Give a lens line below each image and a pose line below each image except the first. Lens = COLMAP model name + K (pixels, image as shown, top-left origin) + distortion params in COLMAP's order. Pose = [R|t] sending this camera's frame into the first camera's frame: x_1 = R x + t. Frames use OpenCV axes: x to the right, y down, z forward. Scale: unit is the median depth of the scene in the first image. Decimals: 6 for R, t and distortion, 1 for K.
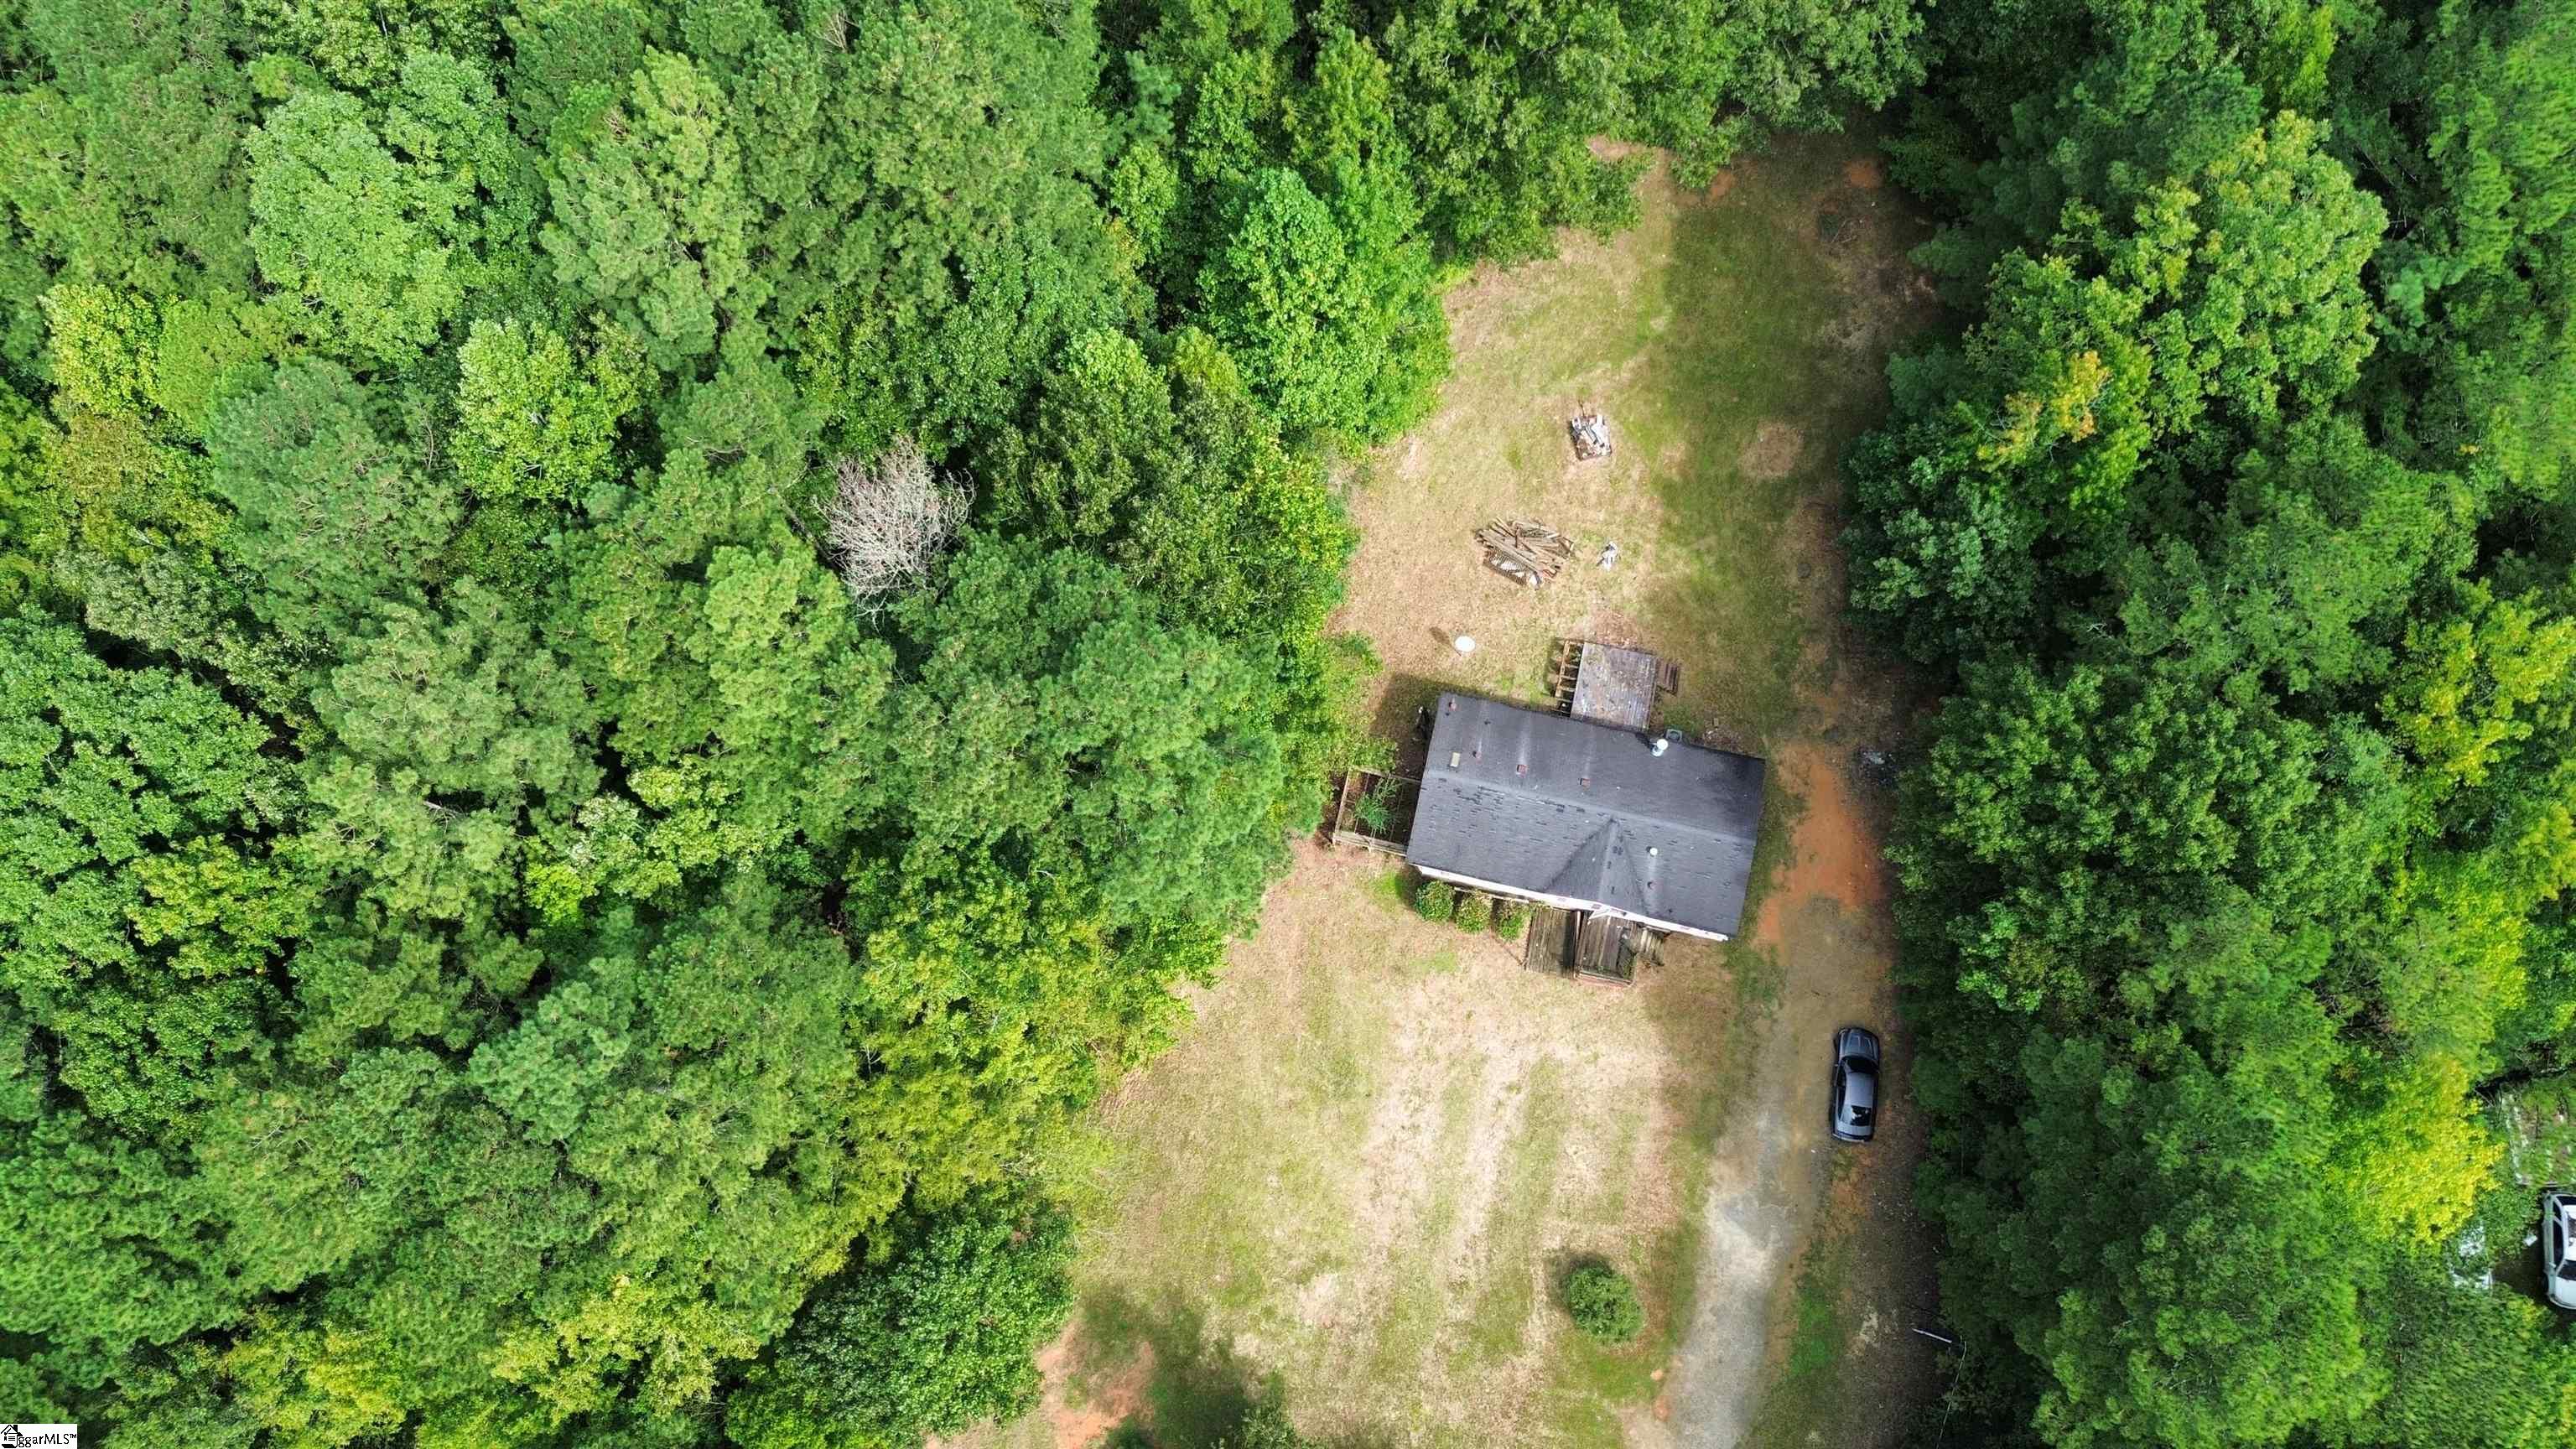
lens RADIAL K [[1839.9, 0, 1298.5], [0, 1839.9, 725.0], [0, 0, 1]] dist [0.129504, -0.196265]
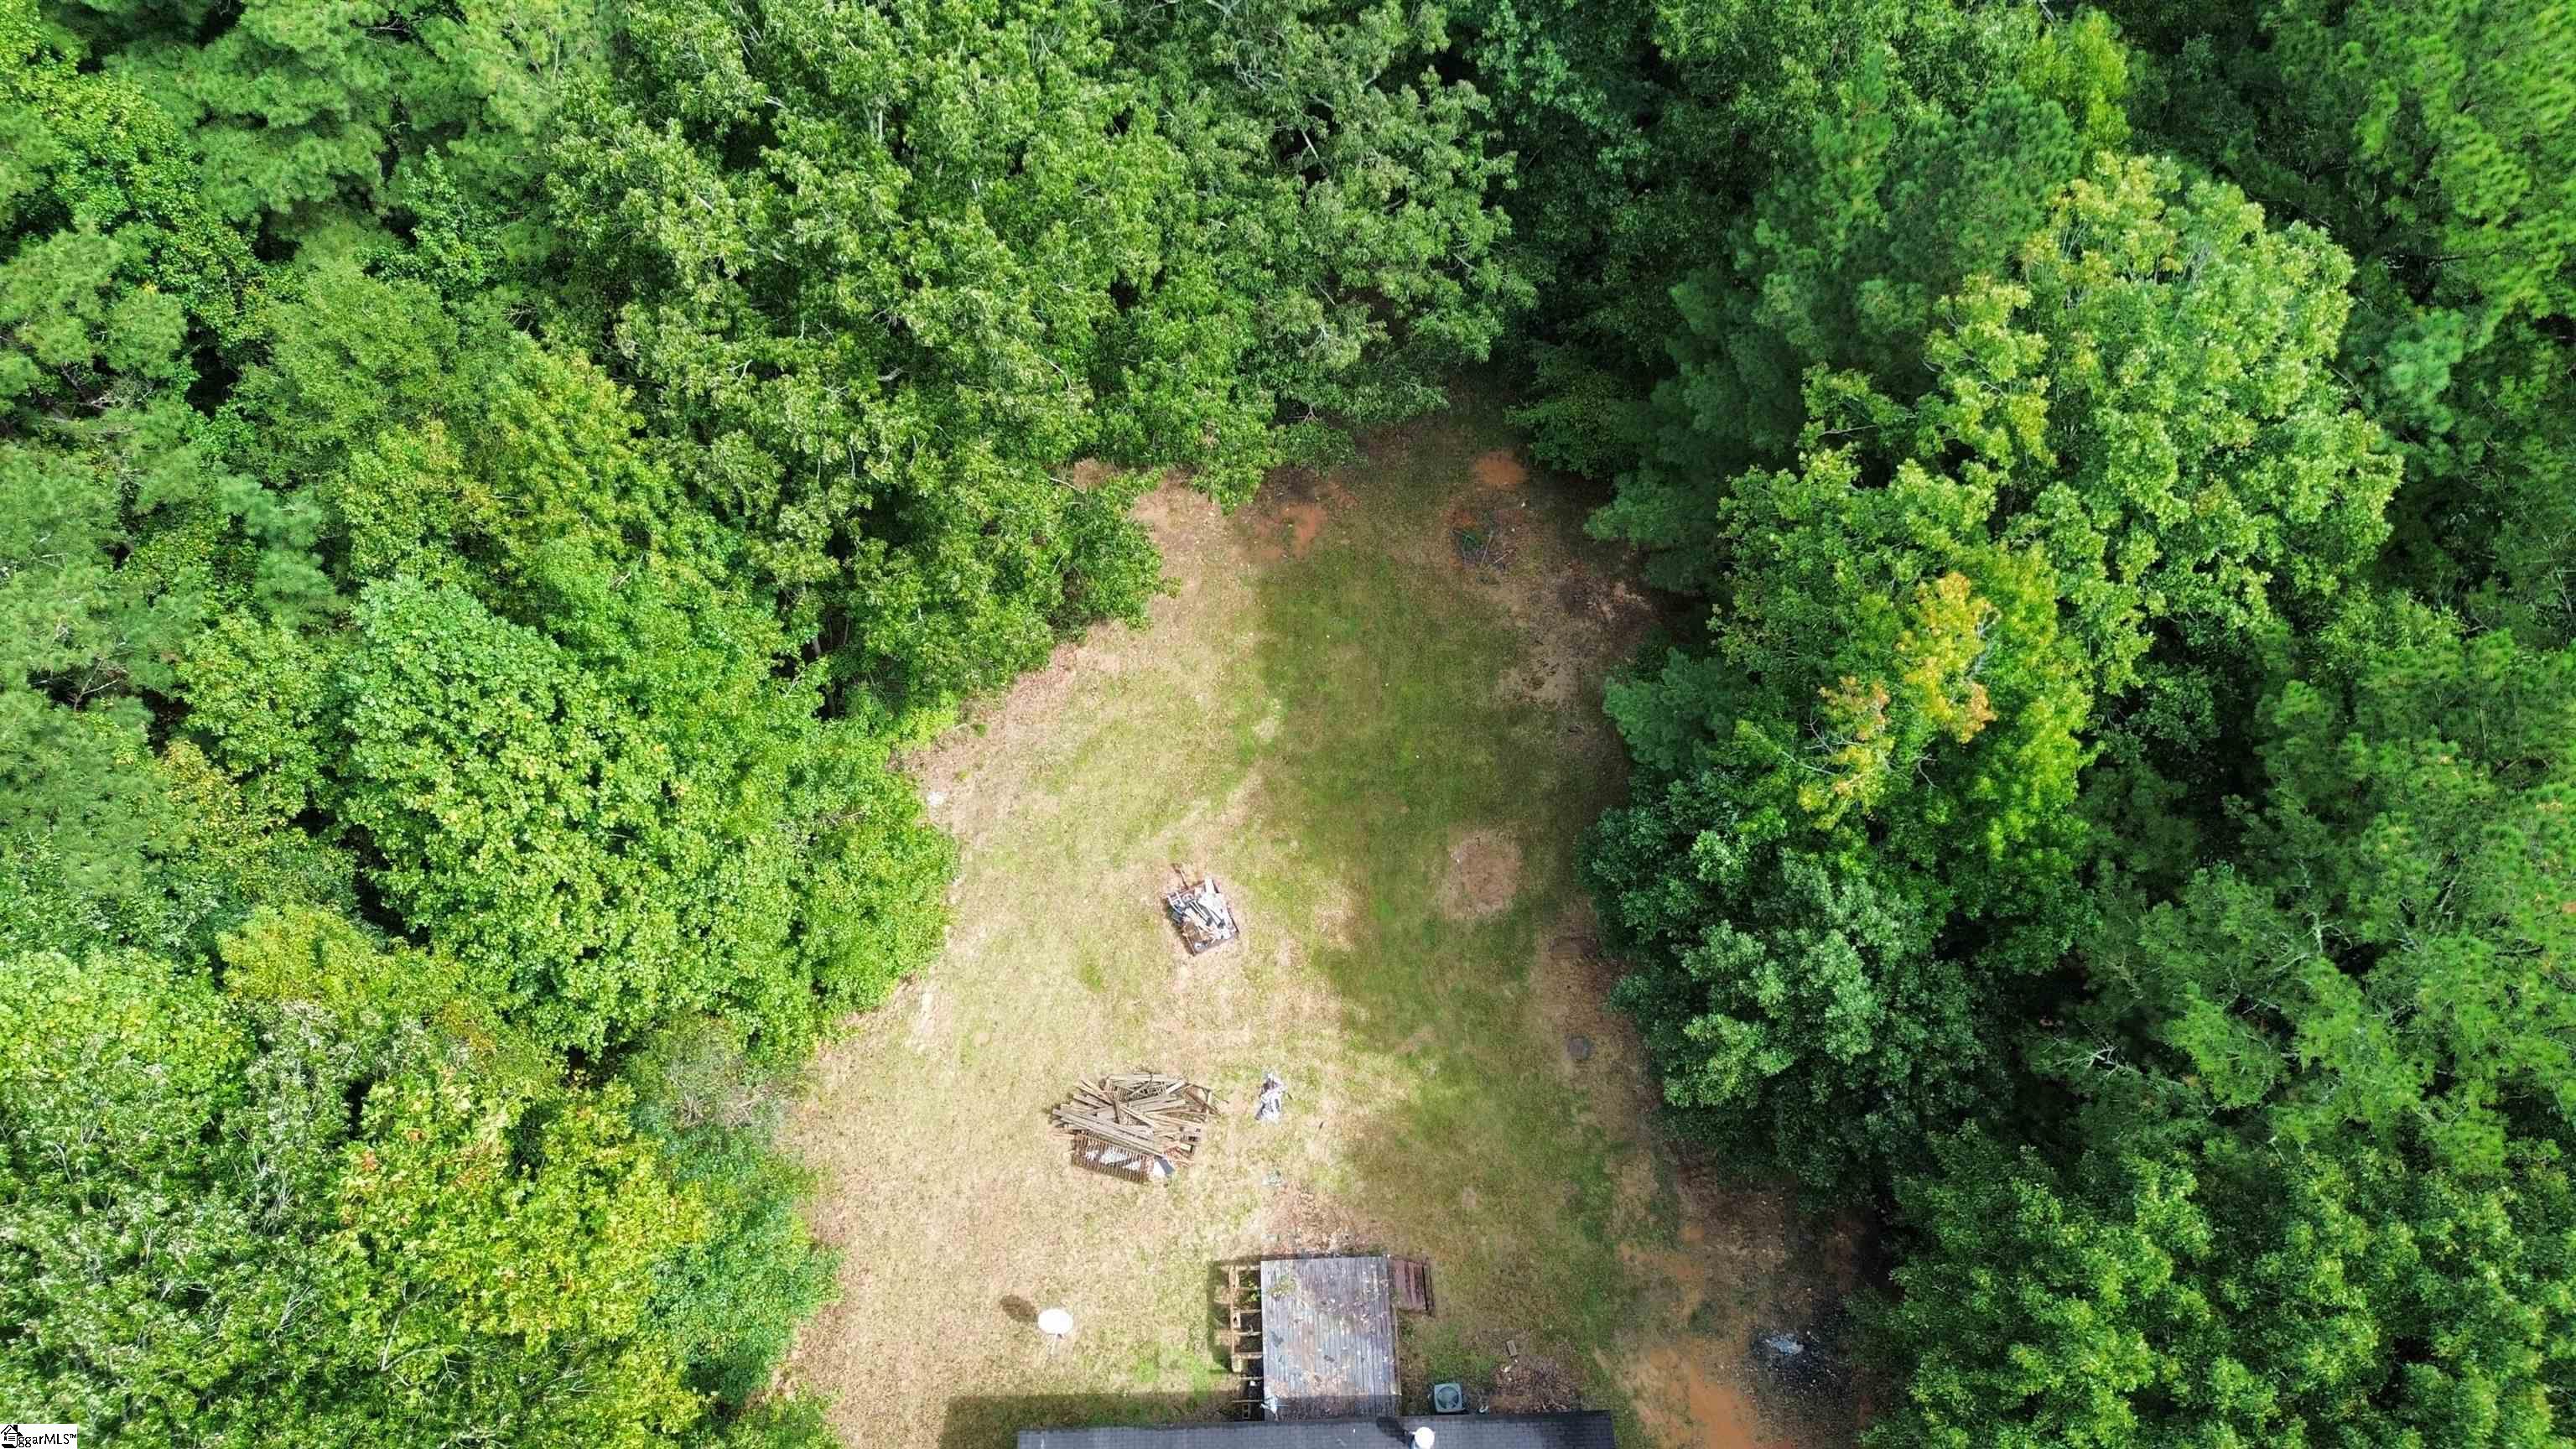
lens RADIAL K [[1839.9, 0, 1298.5], [0, 1839.9, 725.0], [0, 0, 1]] dist [0.129504, -0.196265]
pose [[0.967120, -0.215354, 0.135285, 0.150549], [0.243540, 0.937459, -0.248713, -0.066423], [-0.073263, 0.273482, 0.959083, 0.478907]]
